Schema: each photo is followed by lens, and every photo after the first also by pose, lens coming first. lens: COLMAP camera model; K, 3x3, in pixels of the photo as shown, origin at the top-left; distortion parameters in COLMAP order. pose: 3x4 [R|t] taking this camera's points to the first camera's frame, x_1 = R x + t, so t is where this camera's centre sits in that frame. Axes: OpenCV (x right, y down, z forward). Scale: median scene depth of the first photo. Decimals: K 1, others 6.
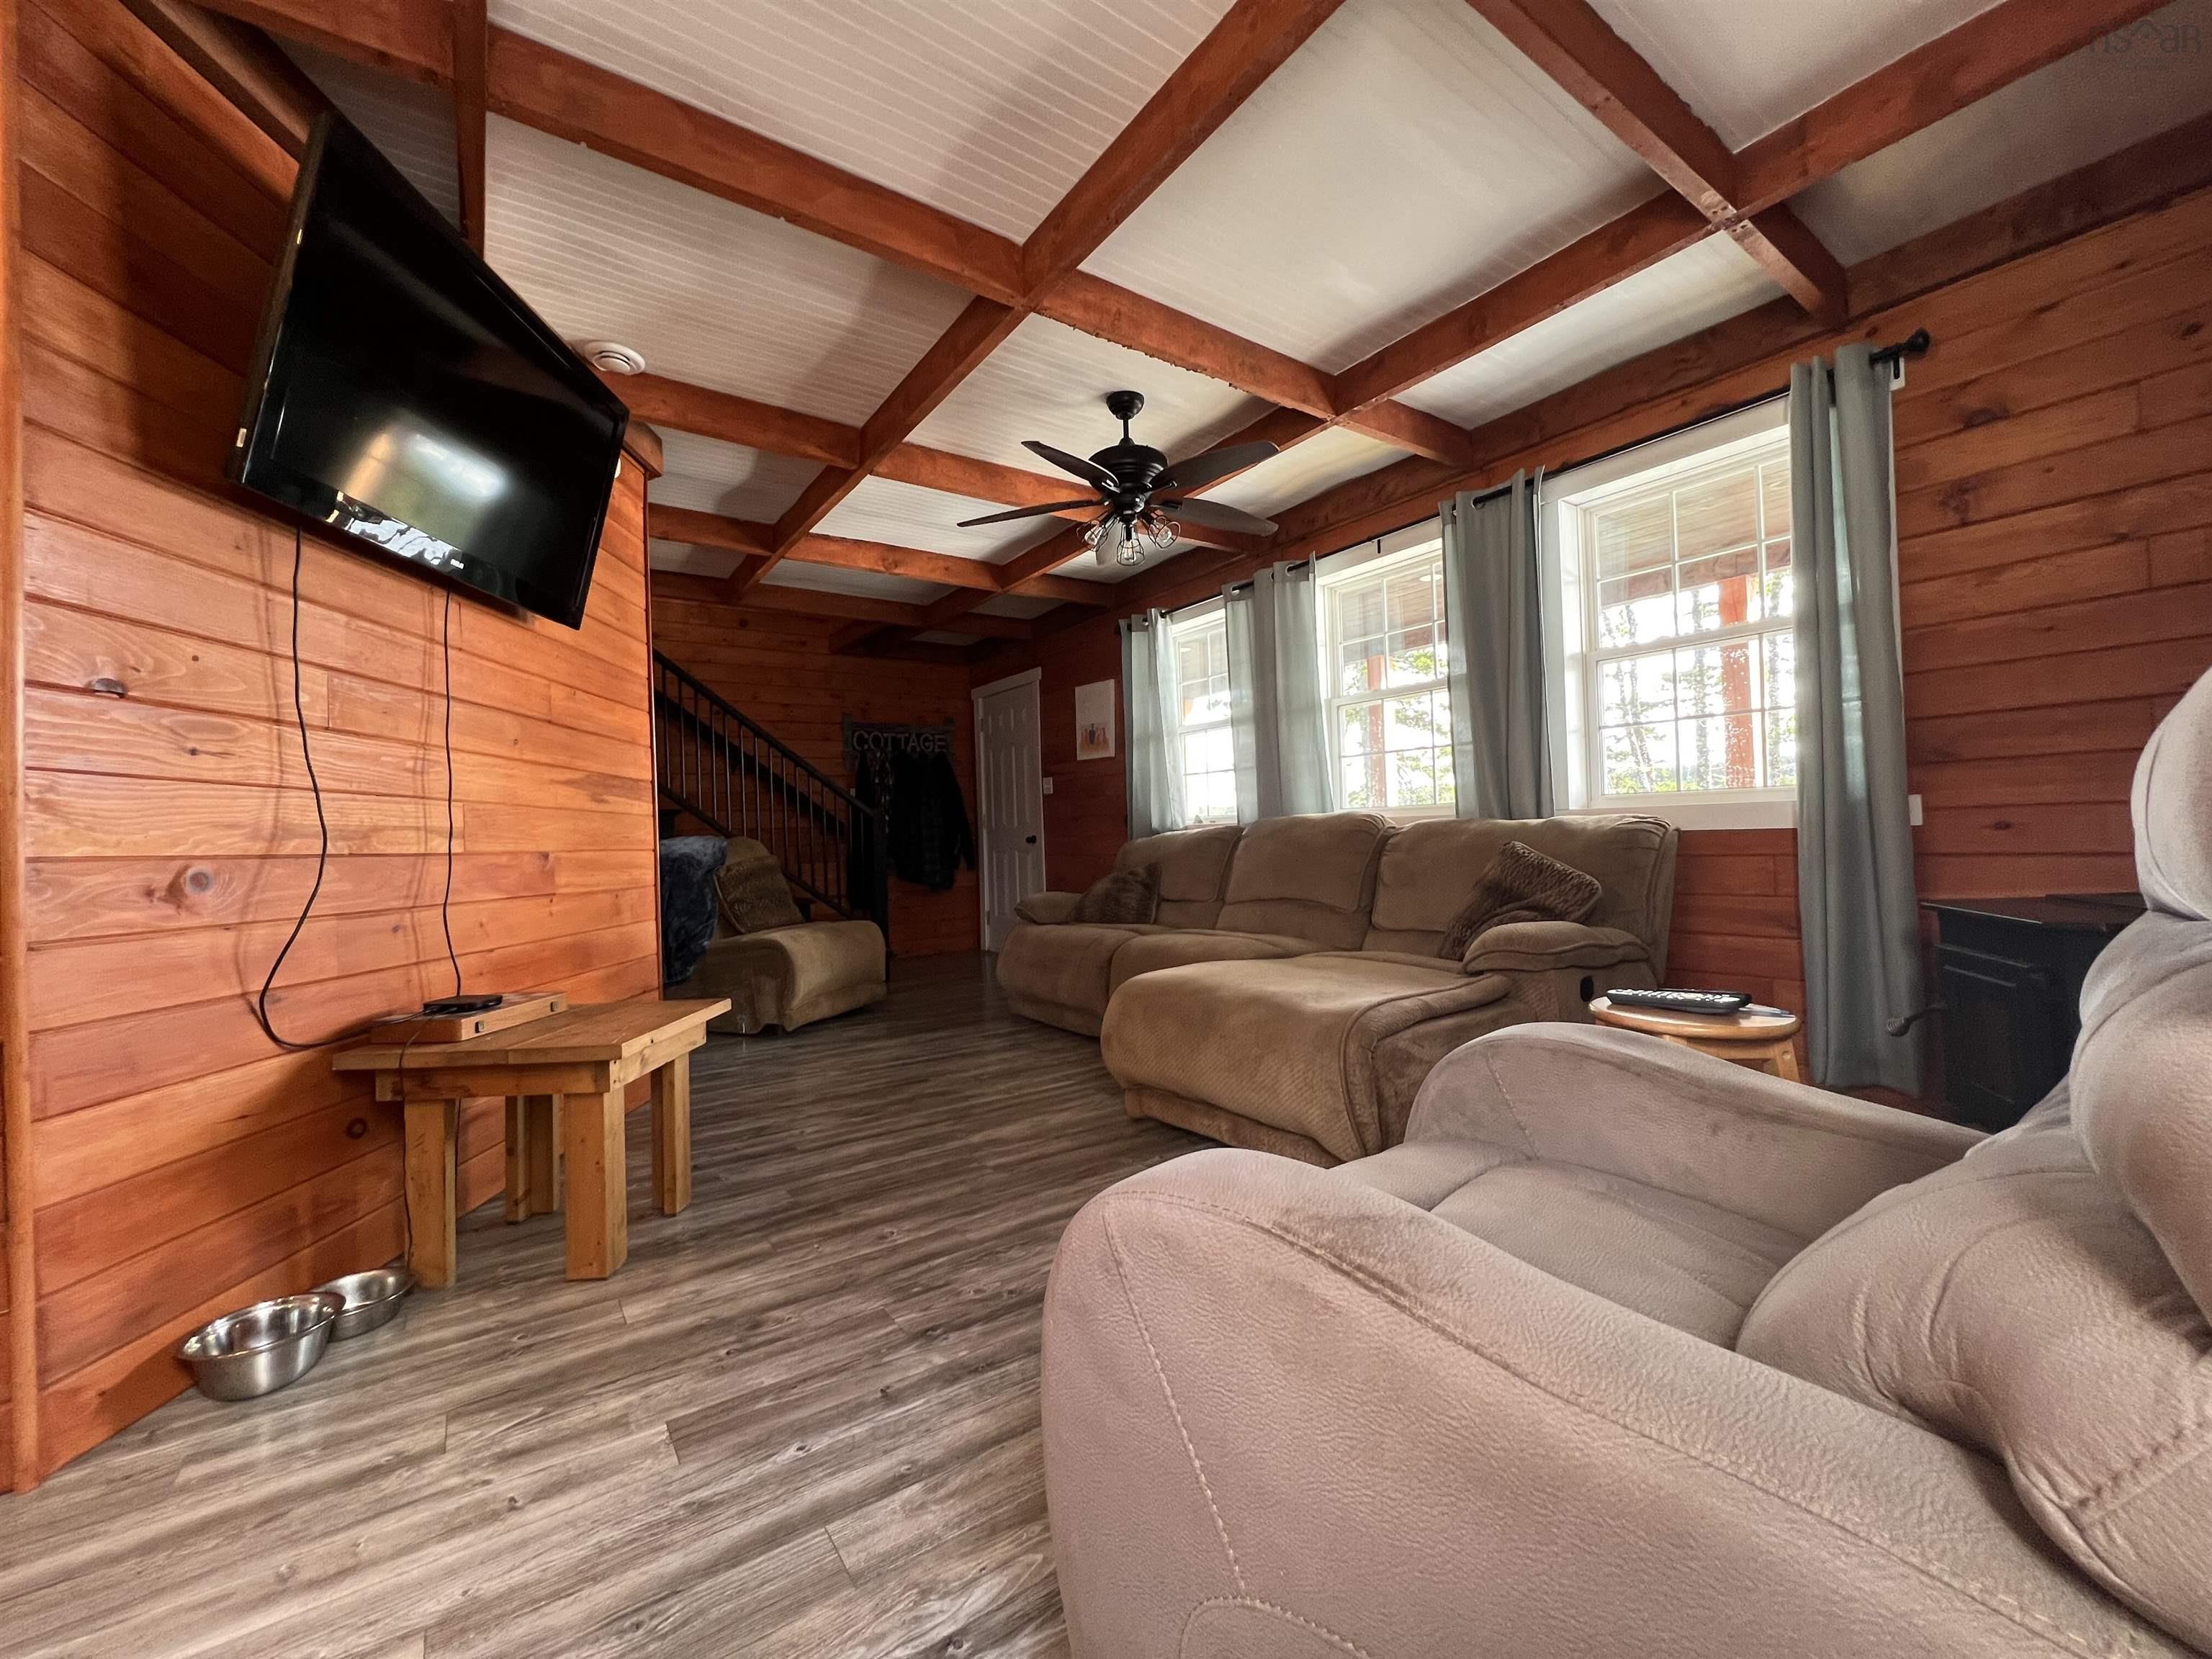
lens RADIAL K [[881.6, 0, 1100.8], [0, 881.6, 825.0], [0, 0, 1]] dist [-0.001288, 0.000134]
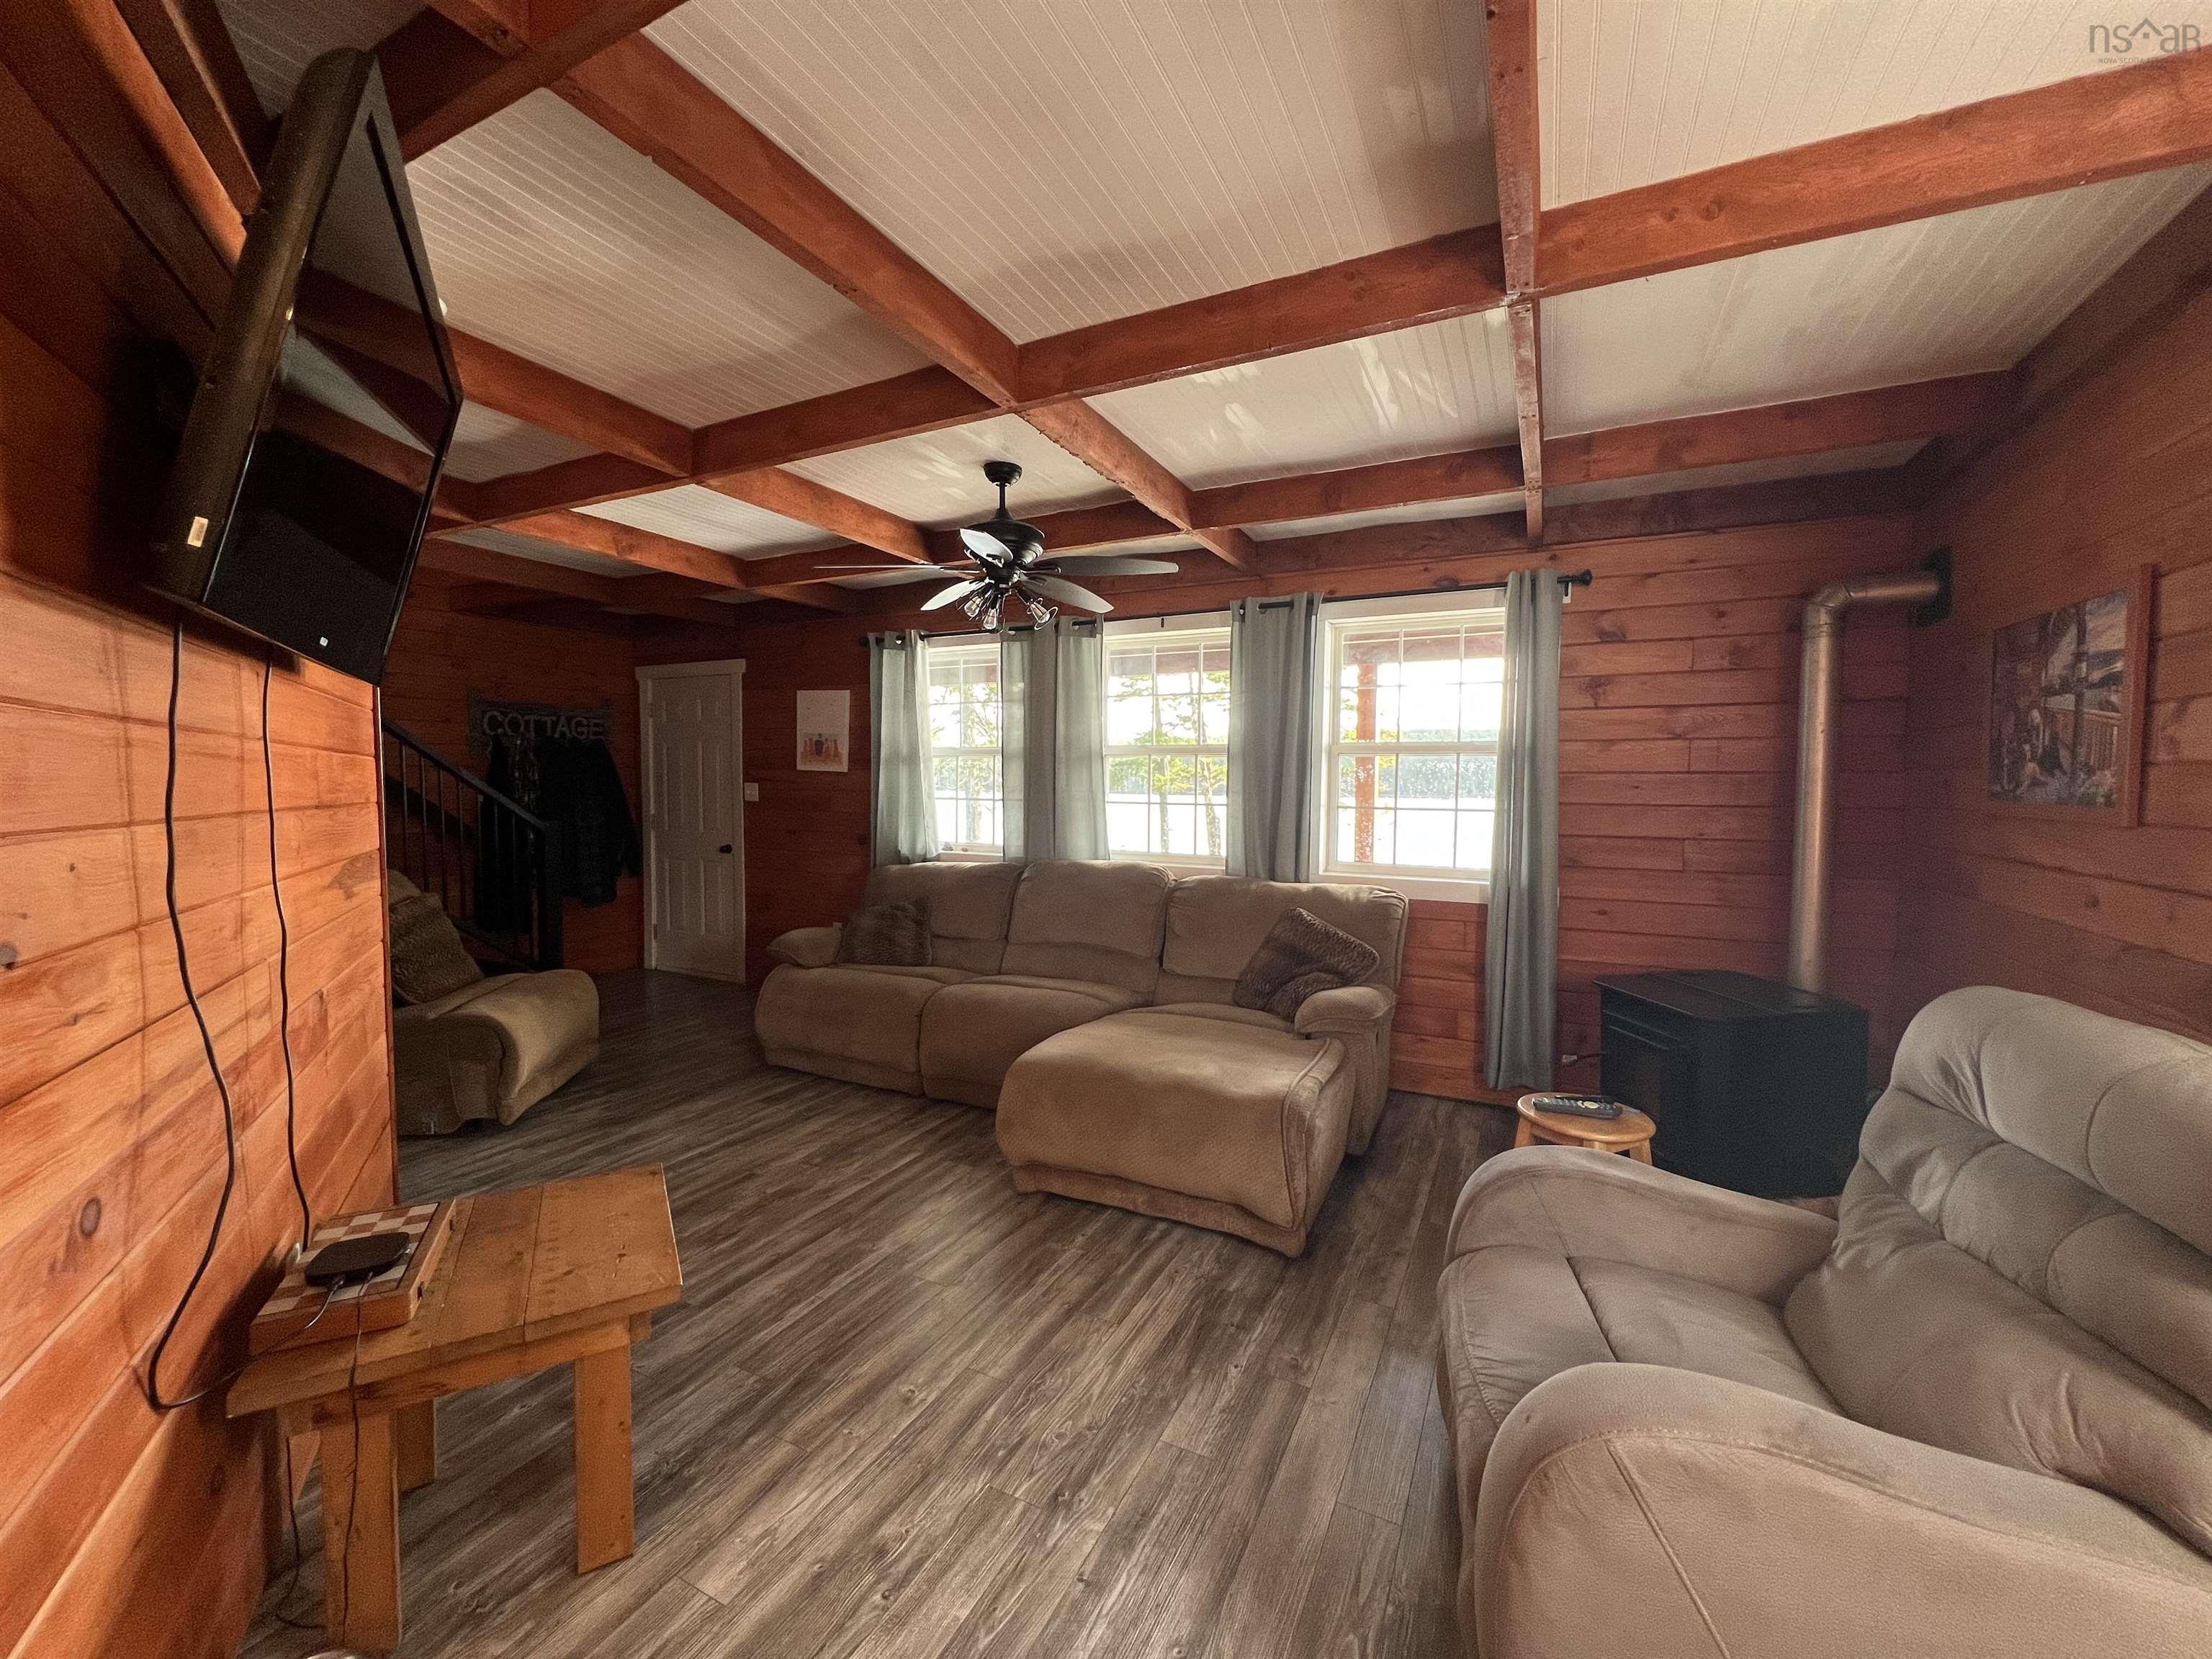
lens RADIAL K [[881.6, 0, 1100.8], [0, 881.6, 825.0], [0, 0, 1]] dist [-0.001288, 0.000134]
pose [[0.884116, 0.015702, 0.467005, -0.367709], [-0.042388, 0.998010, 0.046692, -0.151419], [-0.465342, -0.061076, 0.883021, 0.062102]]
